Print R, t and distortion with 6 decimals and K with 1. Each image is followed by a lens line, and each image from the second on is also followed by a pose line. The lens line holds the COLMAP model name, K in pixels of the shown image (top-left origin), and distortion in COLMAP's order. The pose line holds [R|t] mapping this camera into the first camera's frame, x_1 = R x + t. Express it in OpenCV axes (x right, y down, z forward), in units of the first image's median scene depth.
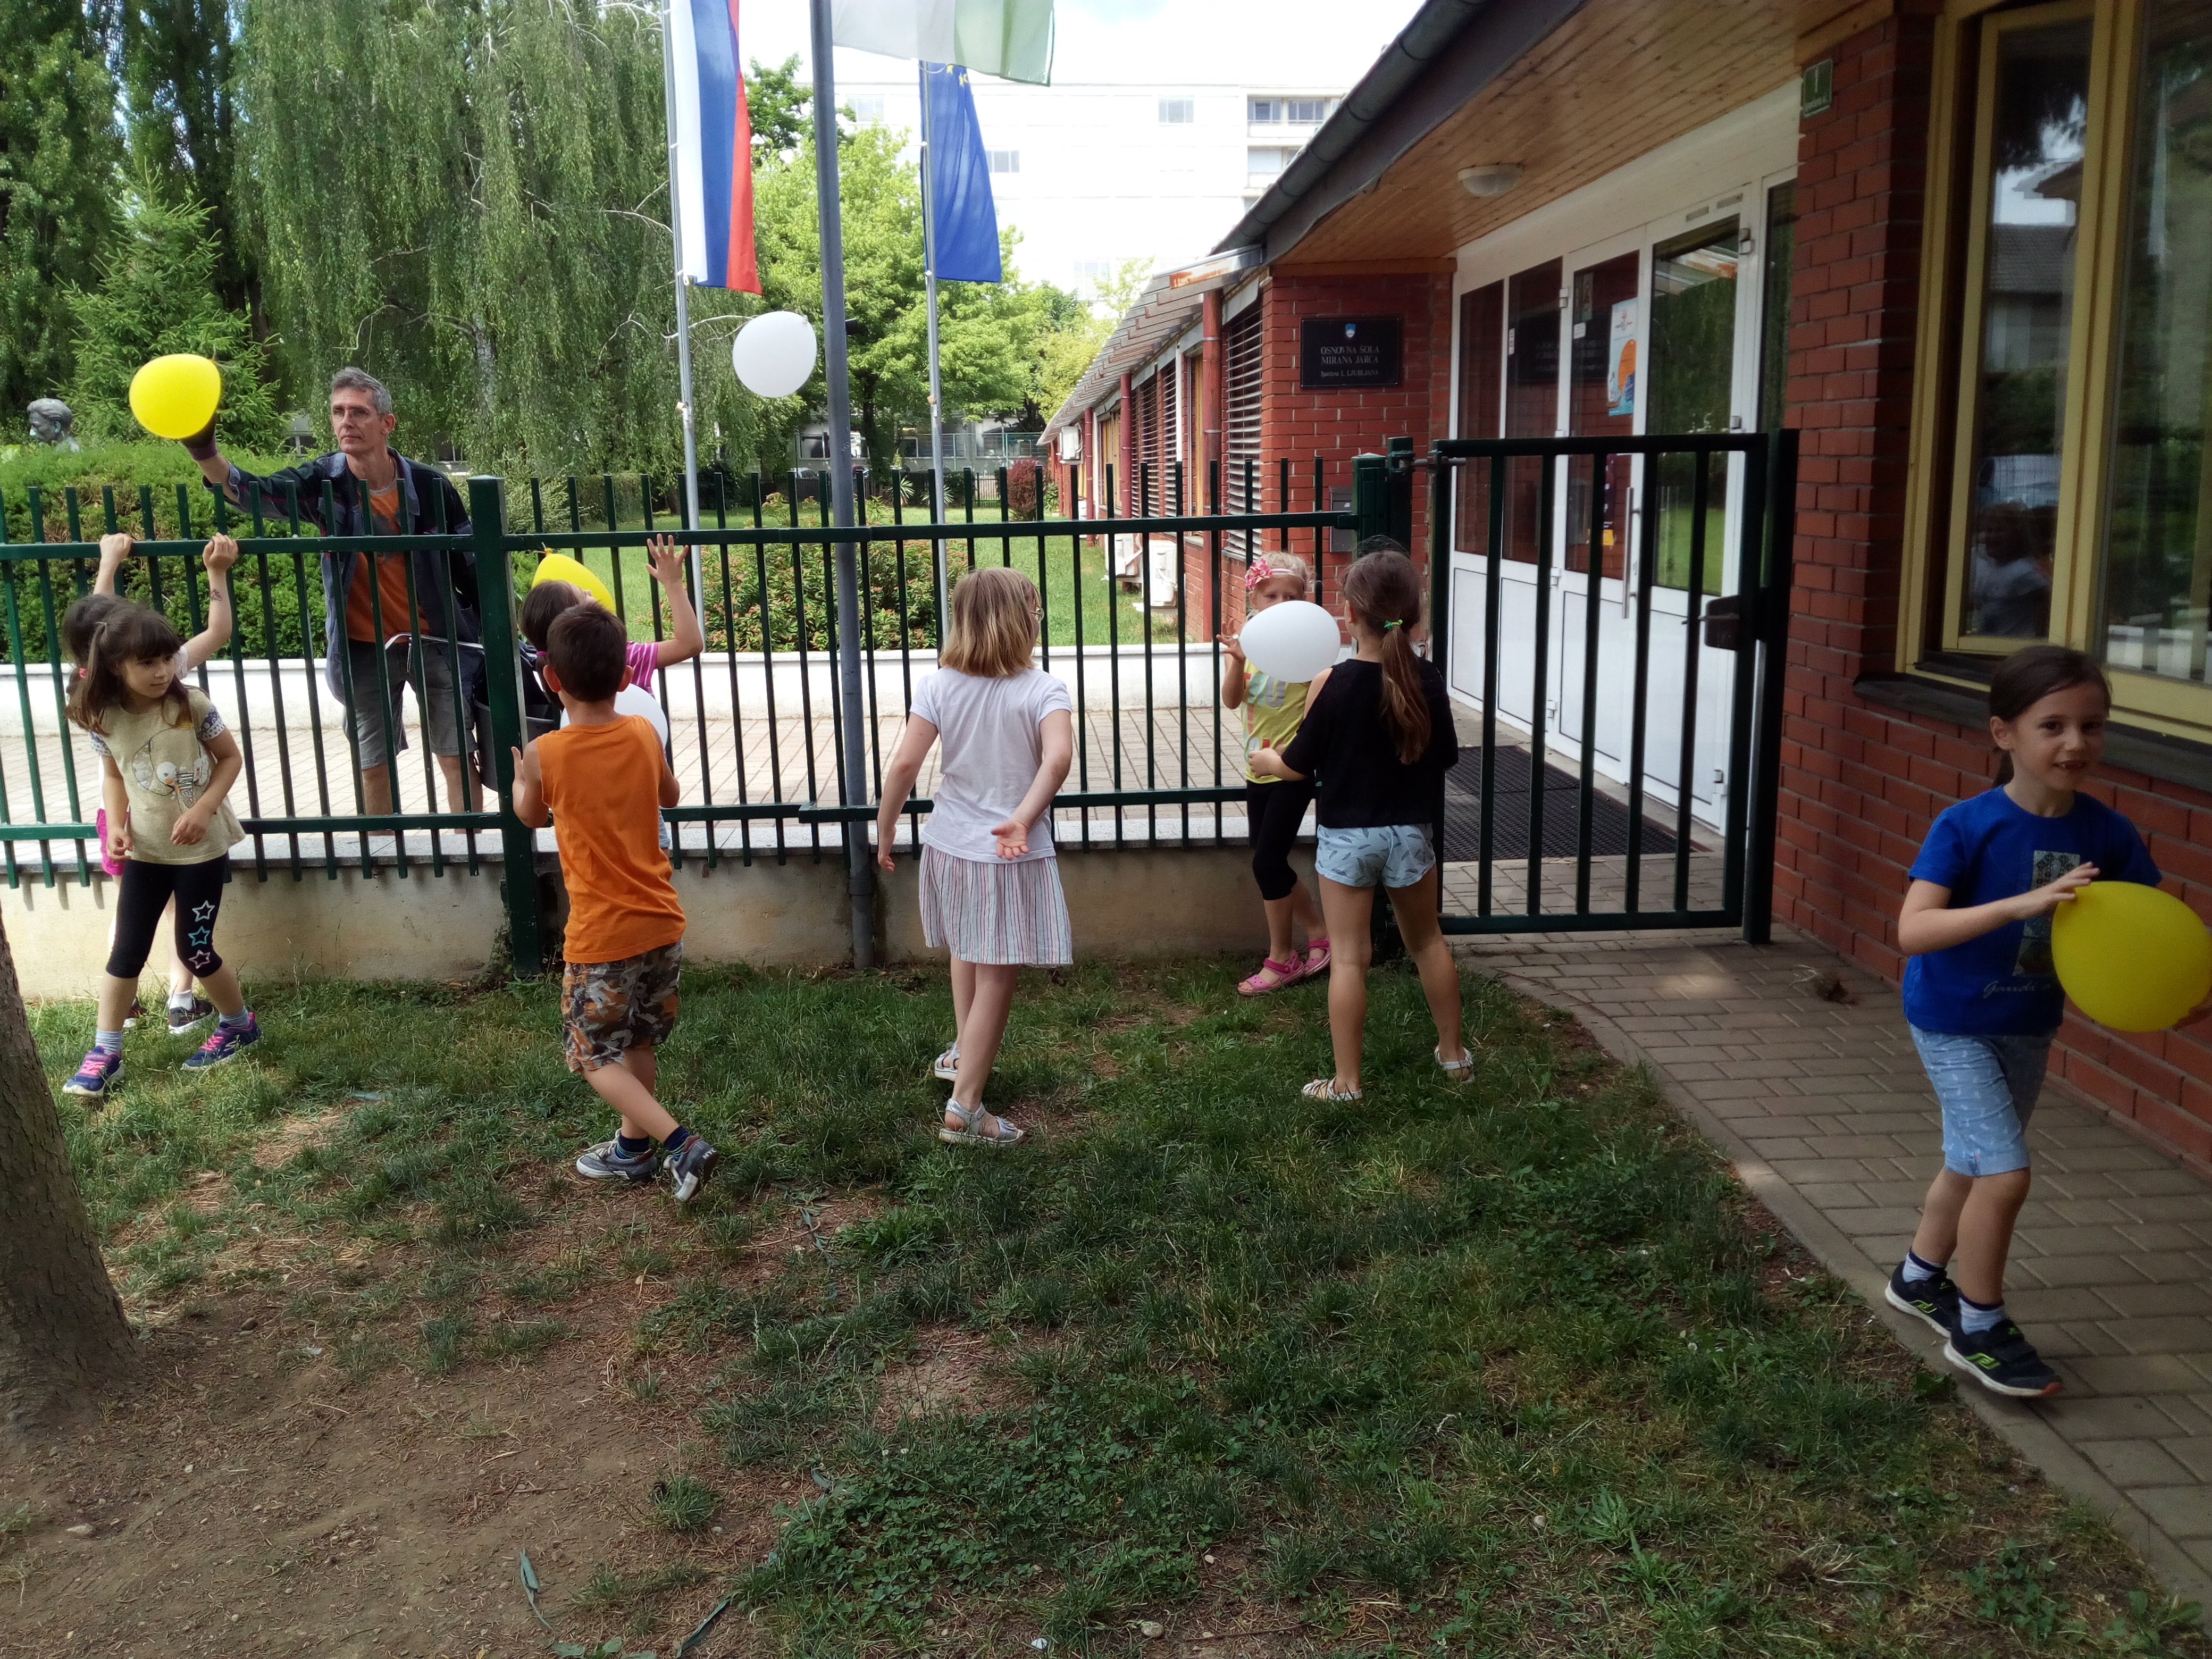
lens RADIAL K [[1809.5, 0, 1088.5], [0, 1809.5, 877.2], [0, 0, 1]] dist [0.014897, -0.047525]
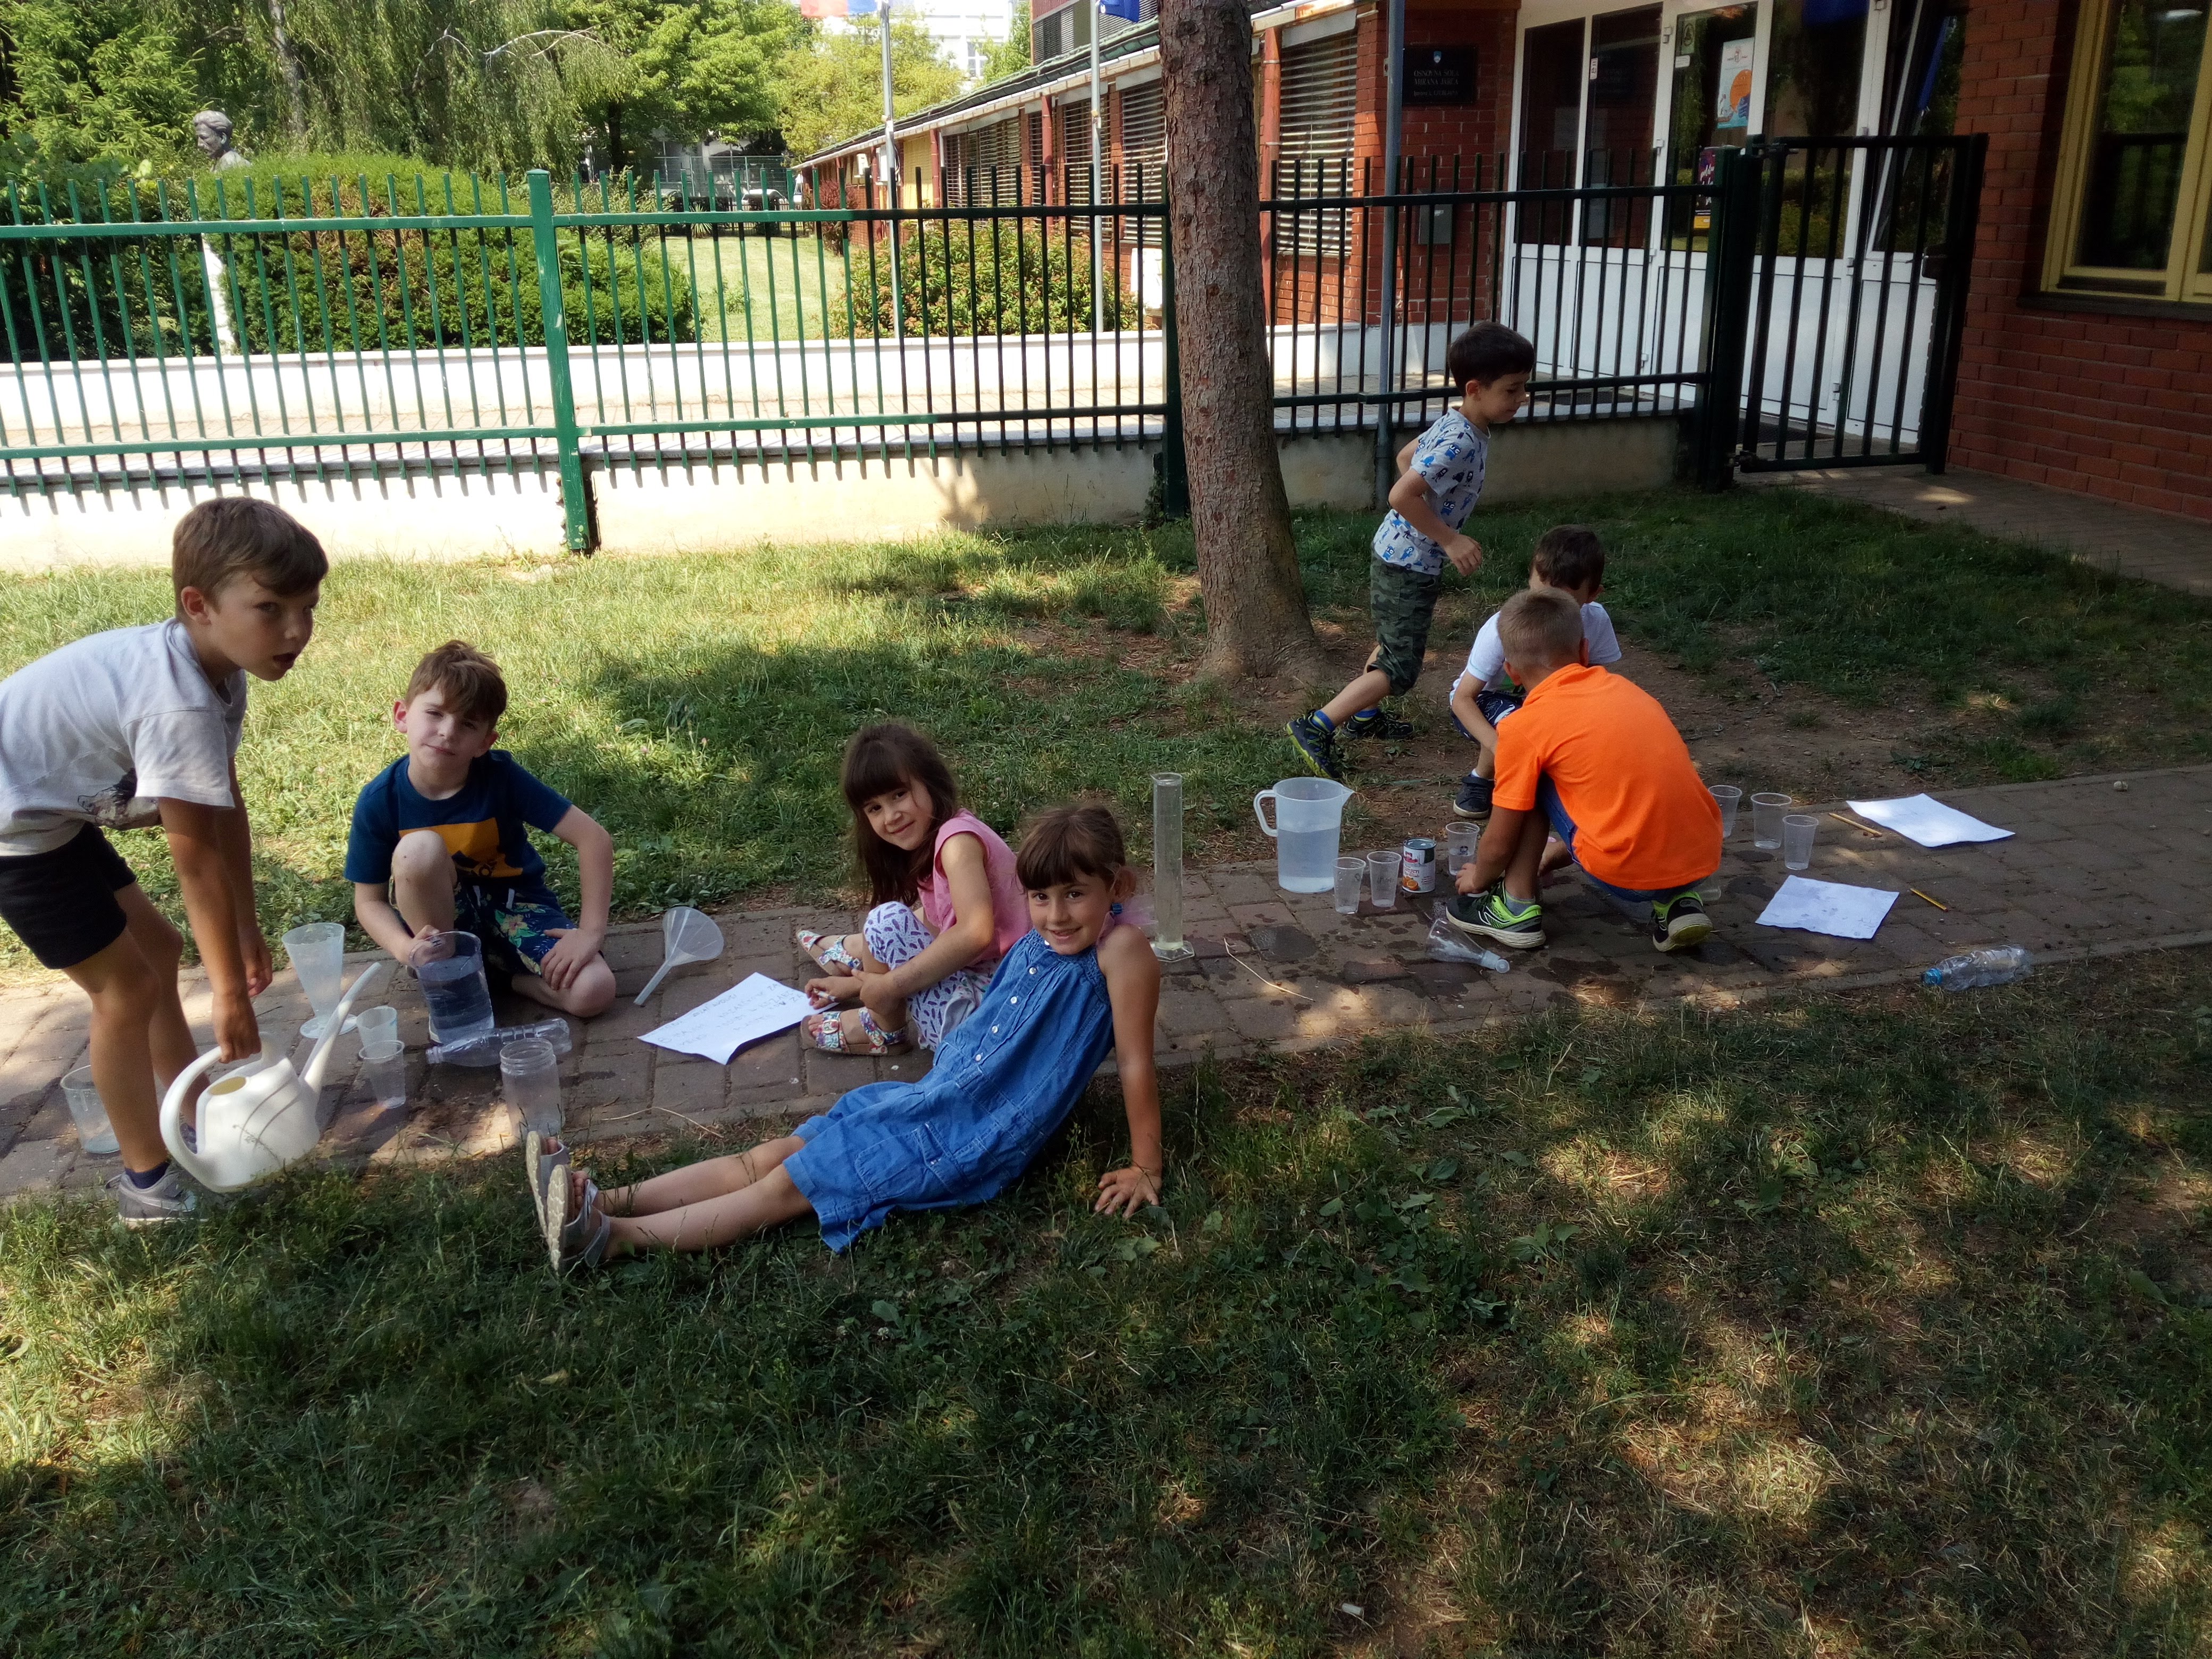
lens RADIAL K [[1809.5, 0, 1101.1], [0, 1809.5, 839.3], [0, 0, 1]] dist [0.014897, -0.047525]
pose [[0.984751, -0.060099, 0.163261, -0.094167], [0.040311, 0.991721, 0.121921, 0.019741], [-0.169237, -0.113481, 0.979020, -0.067844]]
